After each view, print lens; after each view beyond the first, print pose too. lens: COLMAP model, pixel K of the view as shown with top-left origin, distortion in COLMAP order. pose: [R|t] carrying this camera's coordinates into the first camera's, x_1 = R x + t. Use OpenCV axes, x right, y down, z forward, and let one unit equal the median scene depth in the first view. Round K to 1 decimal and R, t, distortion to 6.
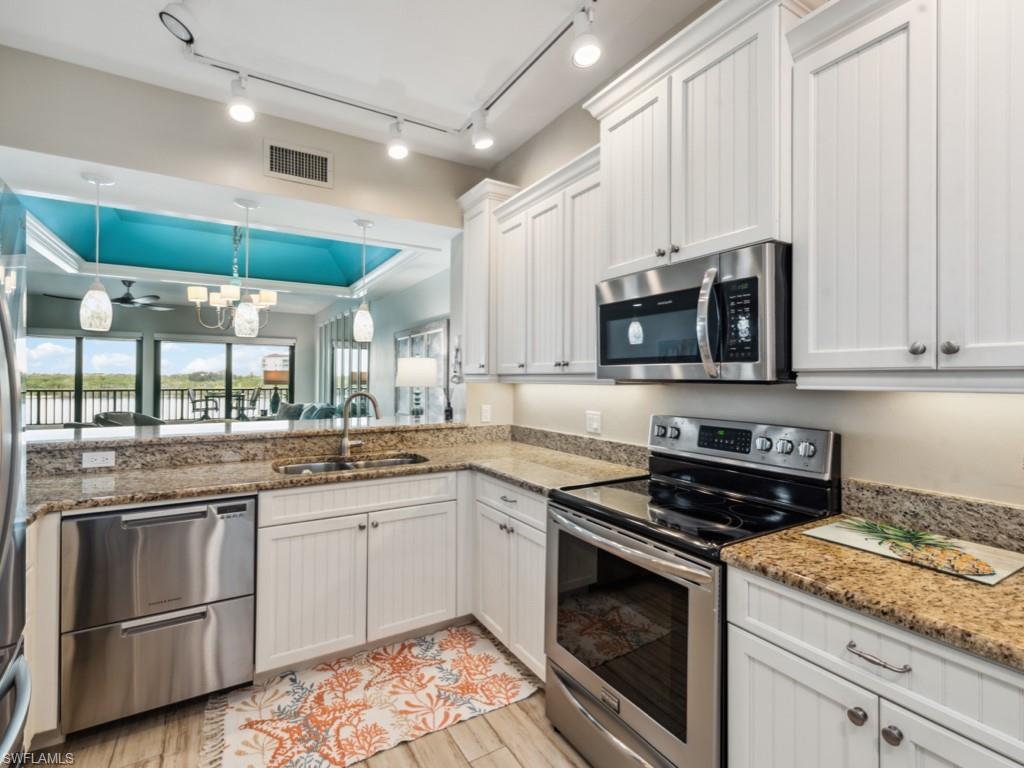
lens RADIAL K [[482.9, 0, 510.8], [0, 482.9, 373.2], [0, 0, 1]] dist [0.015870, -0.000270]
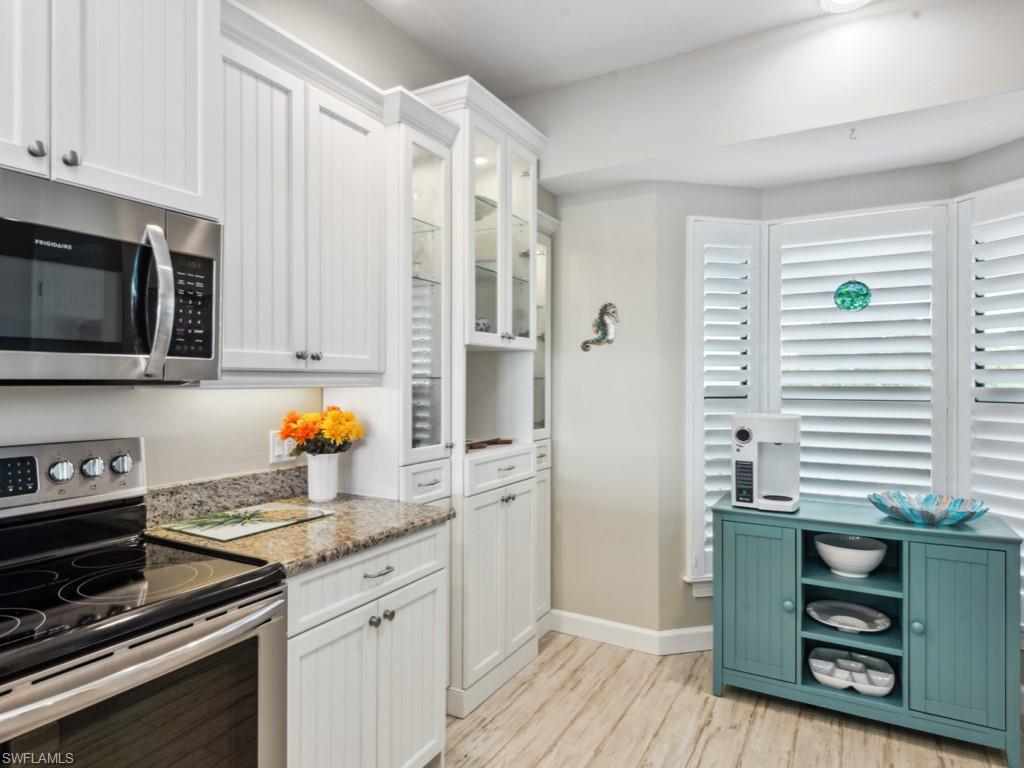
lens RADIAL K [[610.3, 0, 512.0], [0, 610.3, 384.0], [0, 0, 1]] dist [-0.000341, 0.000324]
pose [[-0.493939, -0.009823, 0.869441, -0.352538], [-0.011911, 0.999919, 0.004531, 0.005346], [-0.869415, -0.008118, -0.494016, 0.547298]]
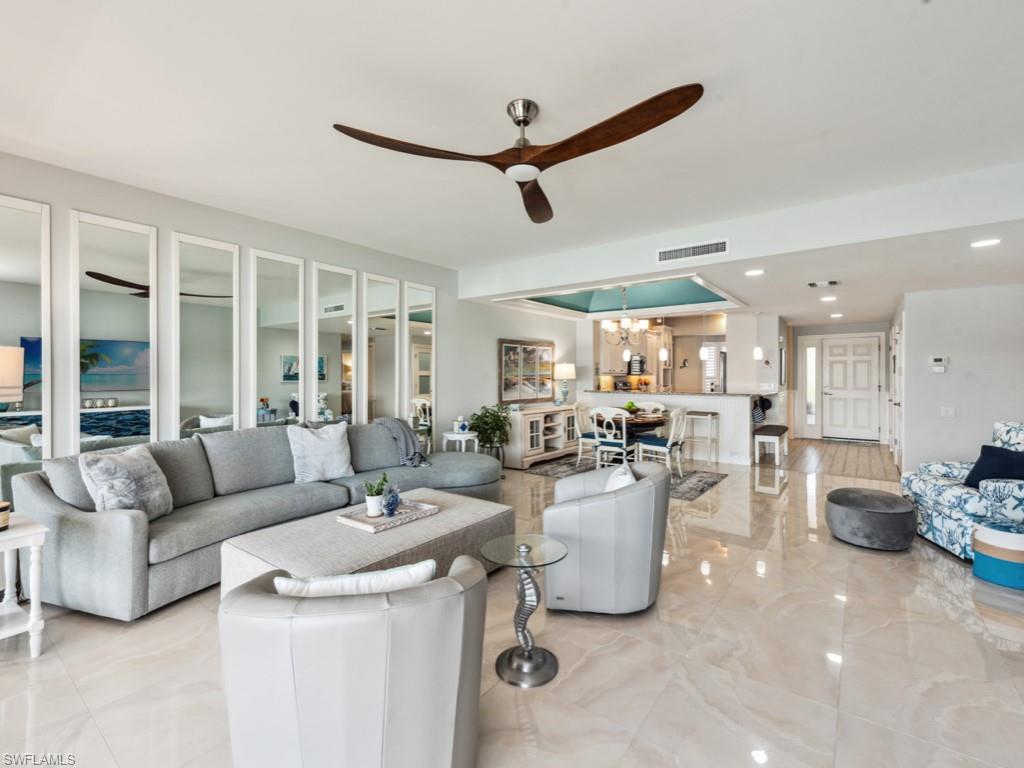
lens RADIAL K [[443.3, 0, 519.4], [0, 443.3, 376.5], [0, 0, 1]] dist [-0.002956, -0.001046]
pose [[-0.371008, -0.008038, 0.928595, -2.772711], [-0.011302, 0.999928, 0.004140, 0.021922], [-0.928561, -0.008960, -0.371072, 2.865105]]
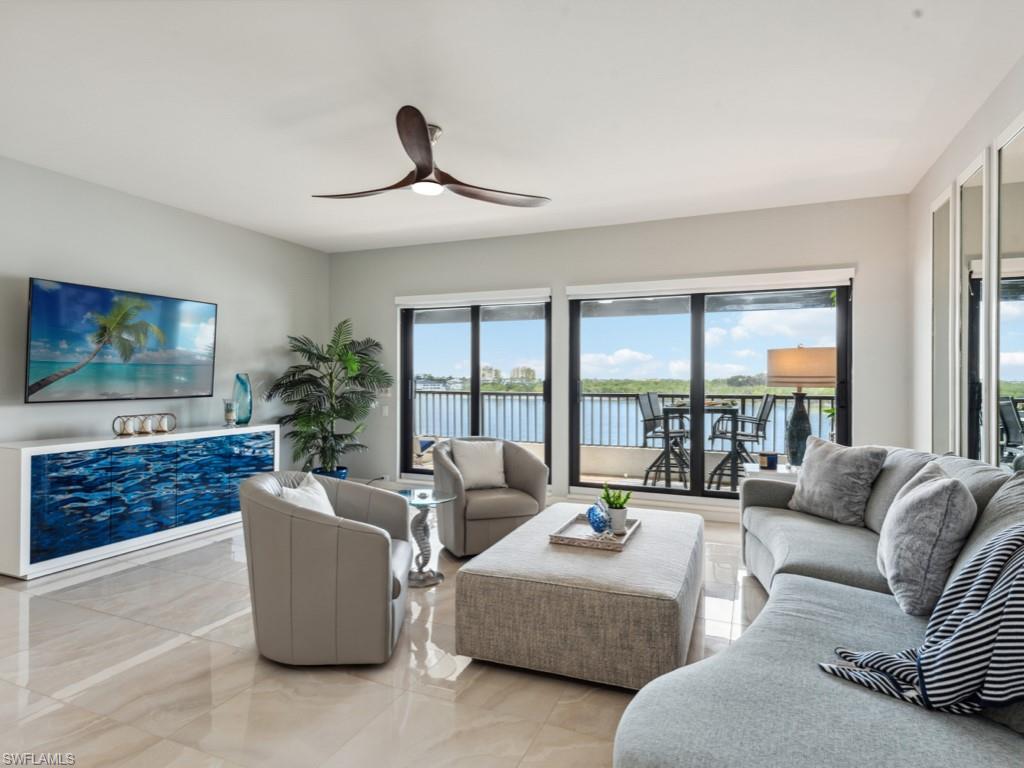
lens RADIAL K [[572.6, 0, 507.6], [0, 572.6, 383.6], [0, 0, 1]] dist [0.002862, 0.000427]
pose [[0.578548, -0.000117, -0.815648, -0.906079], [0.009315, 0.999936, 0.006464, 0.057387], [0.815595, -0.011338, 0.578512, 1.994442]]
